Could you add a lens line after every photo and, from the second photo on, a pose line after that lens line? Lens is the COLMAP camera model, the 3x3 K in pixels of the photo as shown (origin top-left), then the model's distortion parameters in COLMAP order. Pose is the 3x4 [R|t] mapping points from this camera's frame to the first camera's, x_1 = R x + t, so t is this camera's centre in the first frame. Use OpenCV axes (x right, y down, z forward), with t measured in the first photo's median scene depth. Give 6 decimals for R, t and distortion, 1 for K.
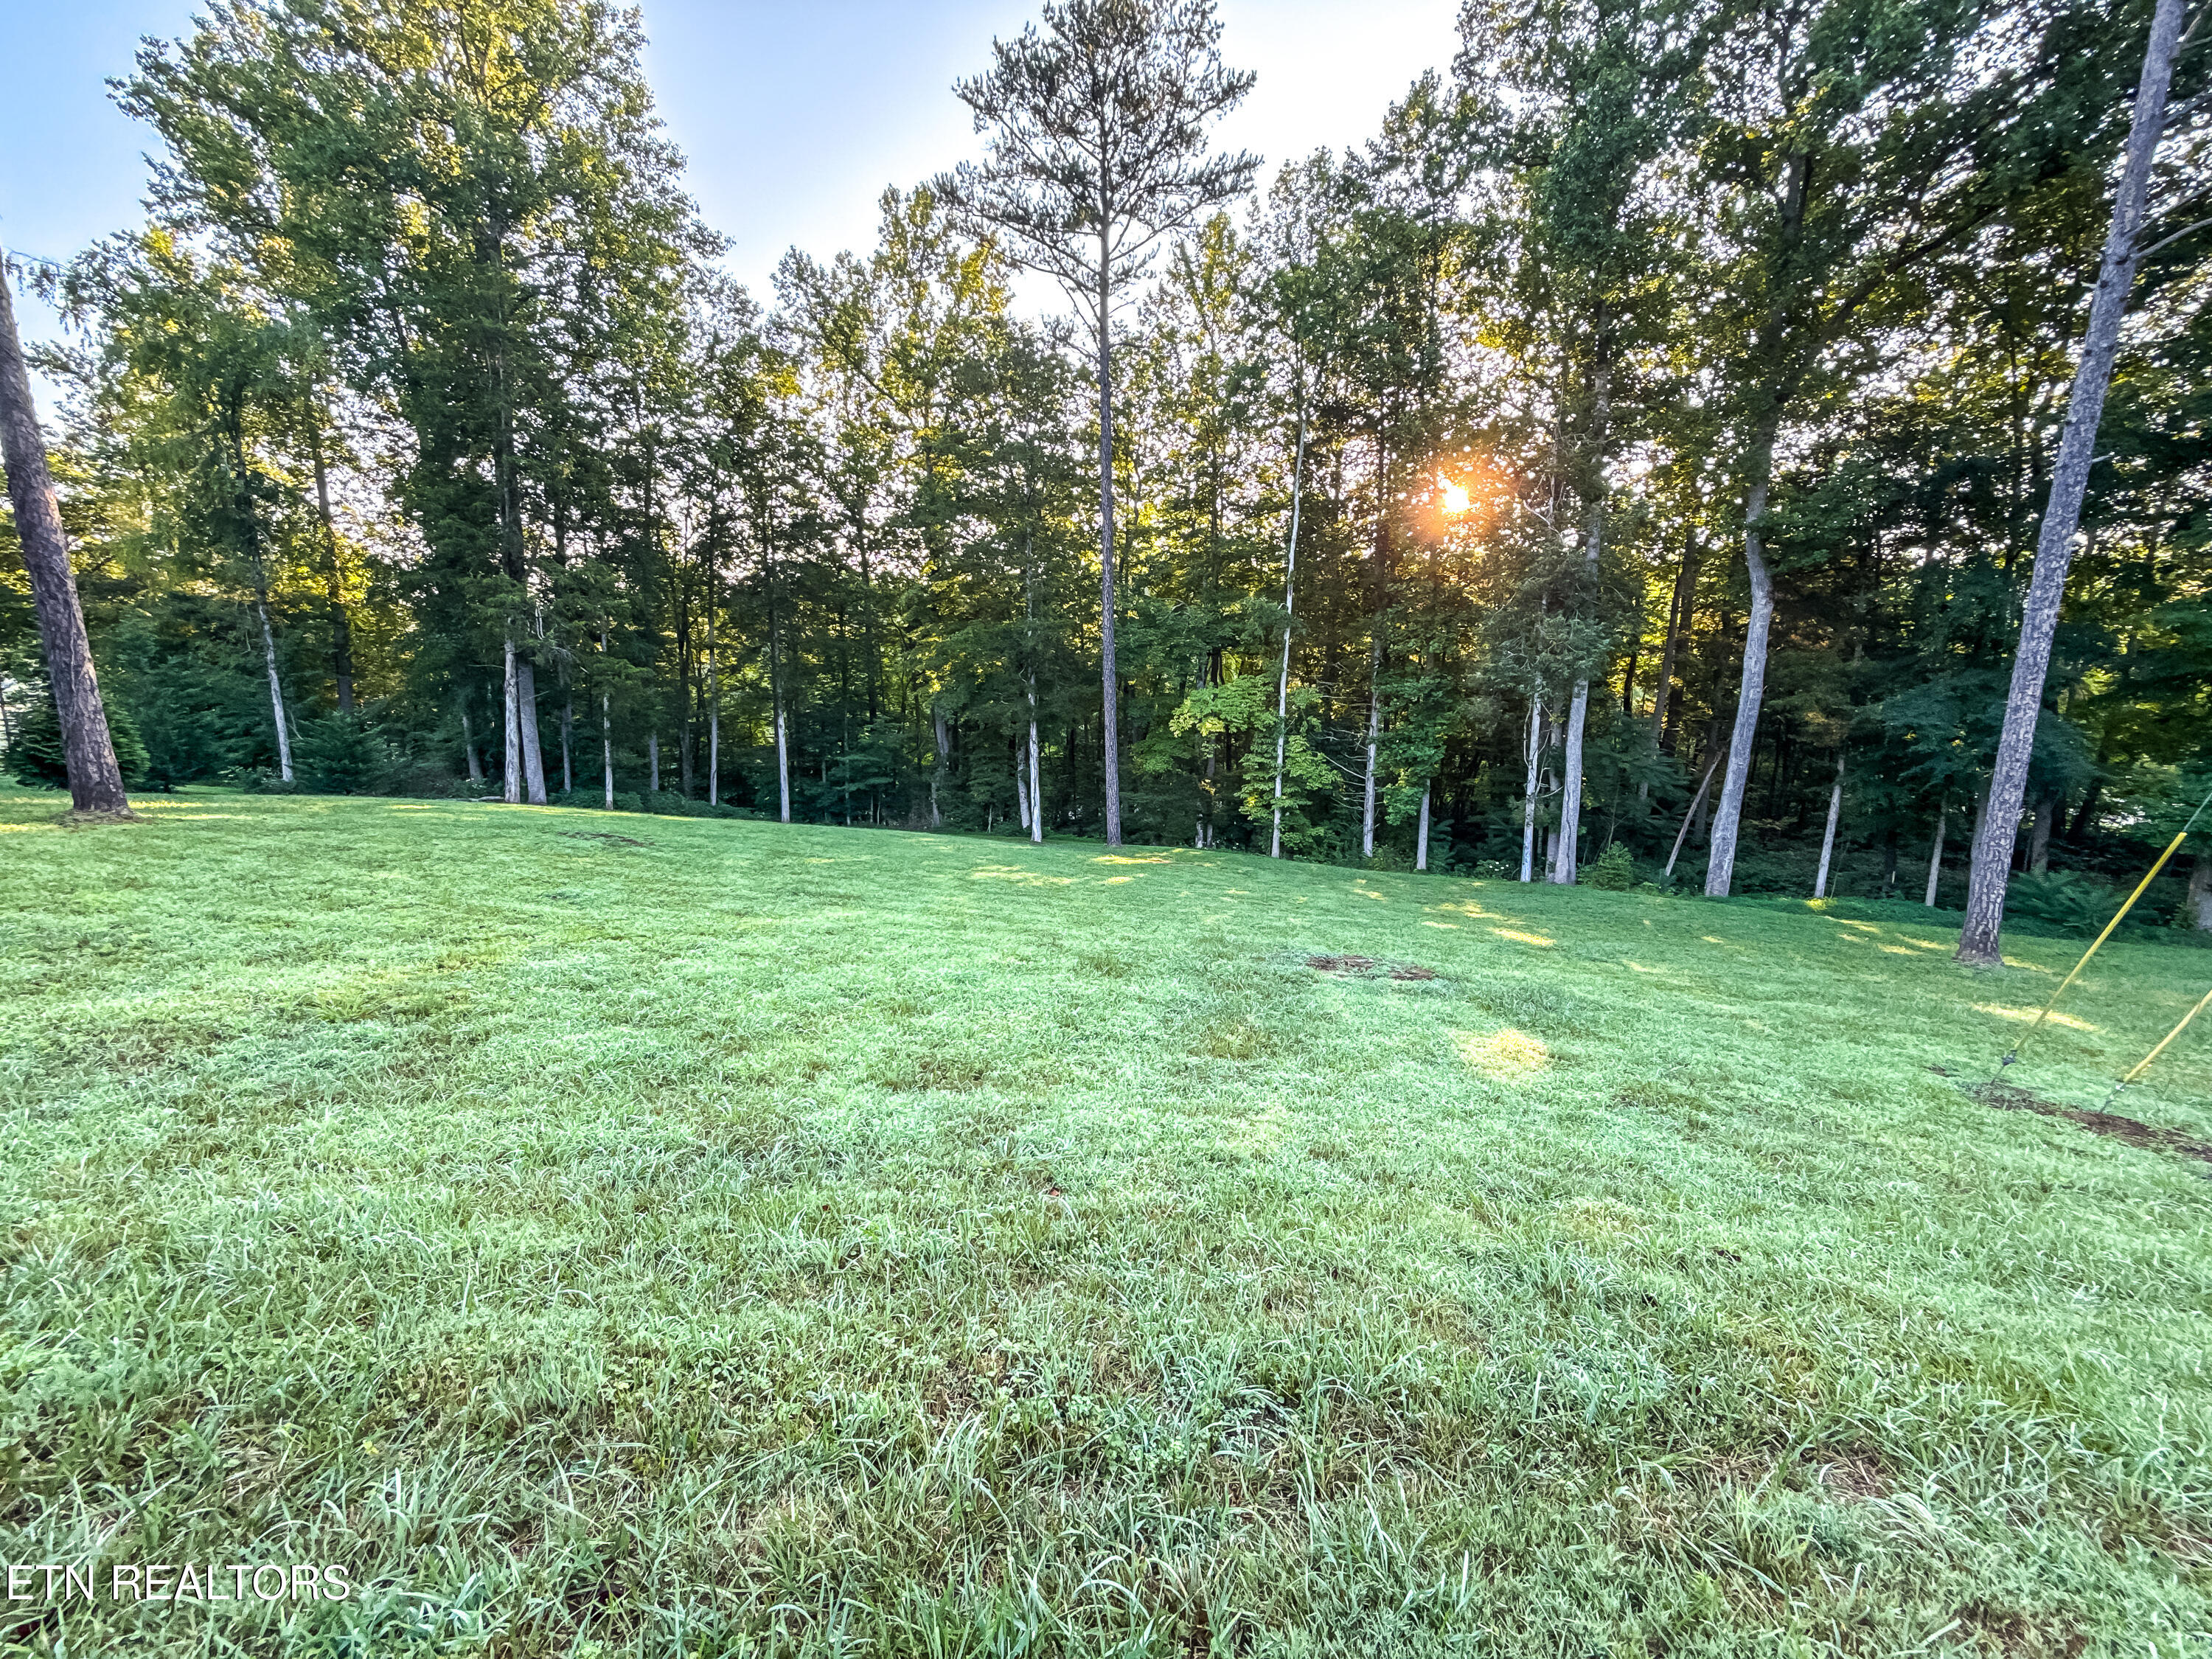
lens RADIAL K [[880.7, 0, 1106.0], [0, 880.7, 829.5], [0, 0, 1]] dist [-0.000338, -0.000059]
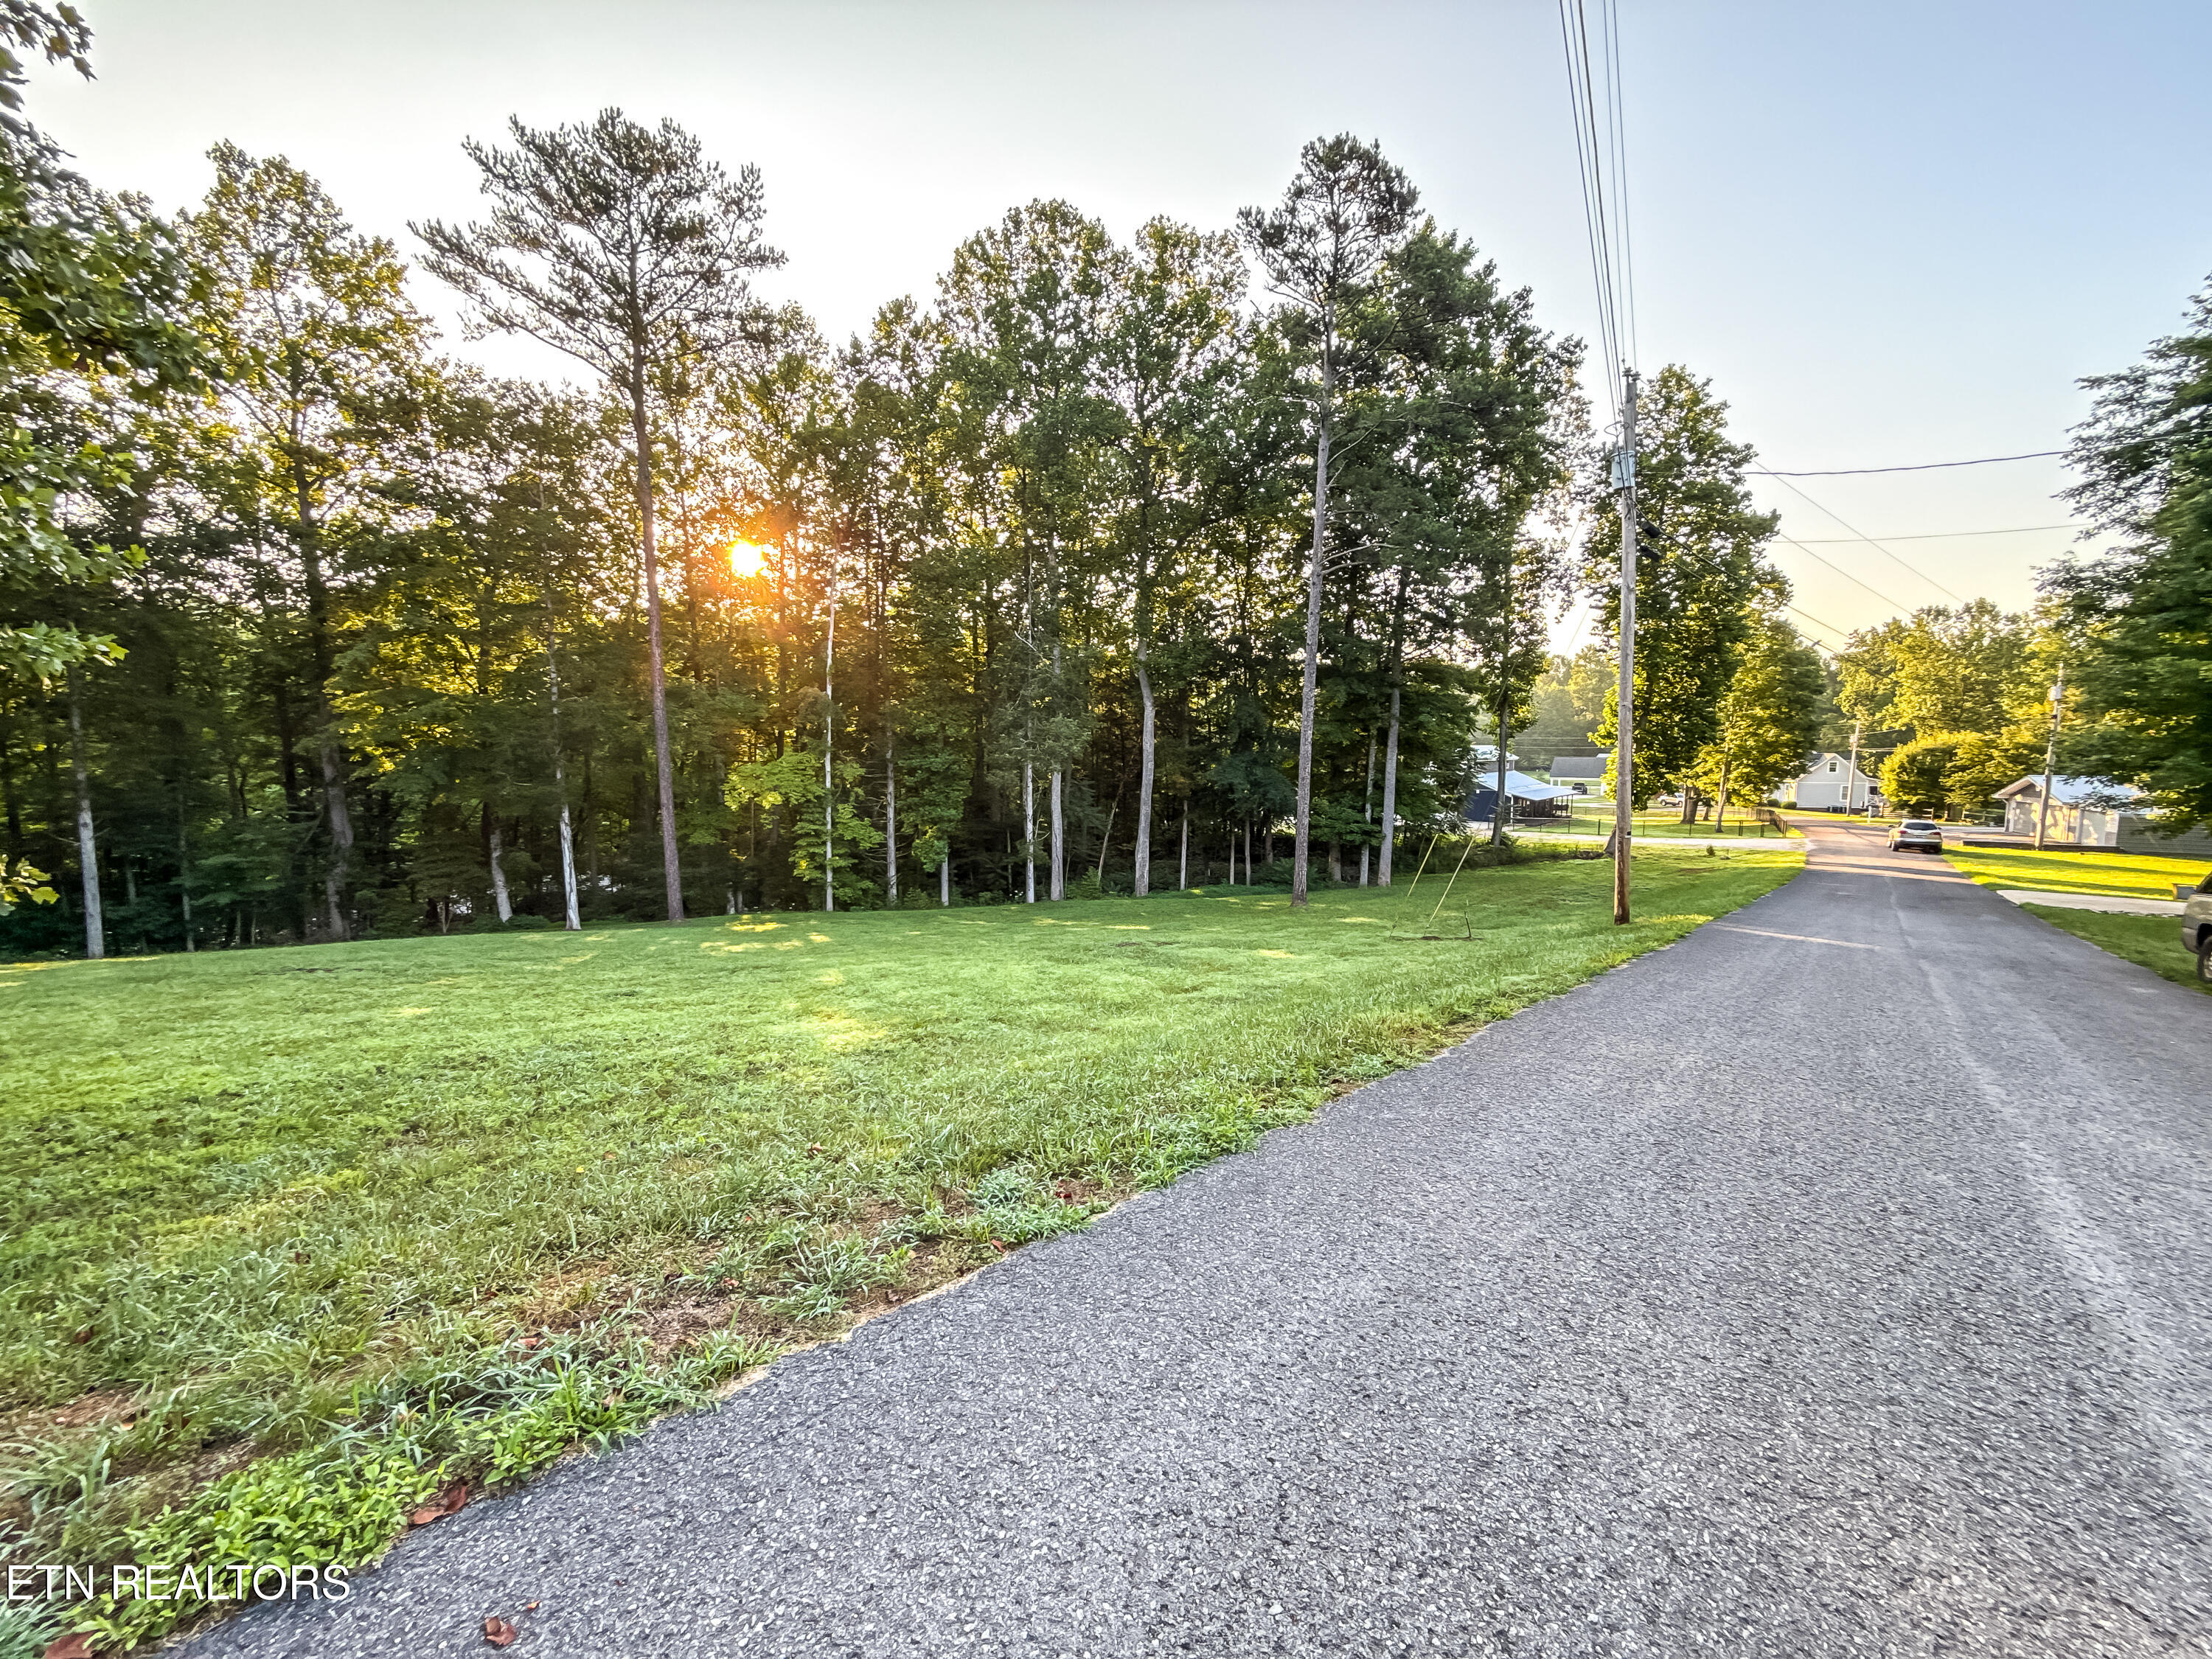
lens RADIAL K [[880.7, 0, 1106.0], [0, 880.7, 829.5], [0, 0, 1]] dist [-0.000338, -0.000059]
pose [[0.731852, -0.062378, 0.678603, -0.315480], [0.110887, 0.993431, -0.028270, -0.002098], [-0.672382, 0.095938, 0.733961, -0.081351]]
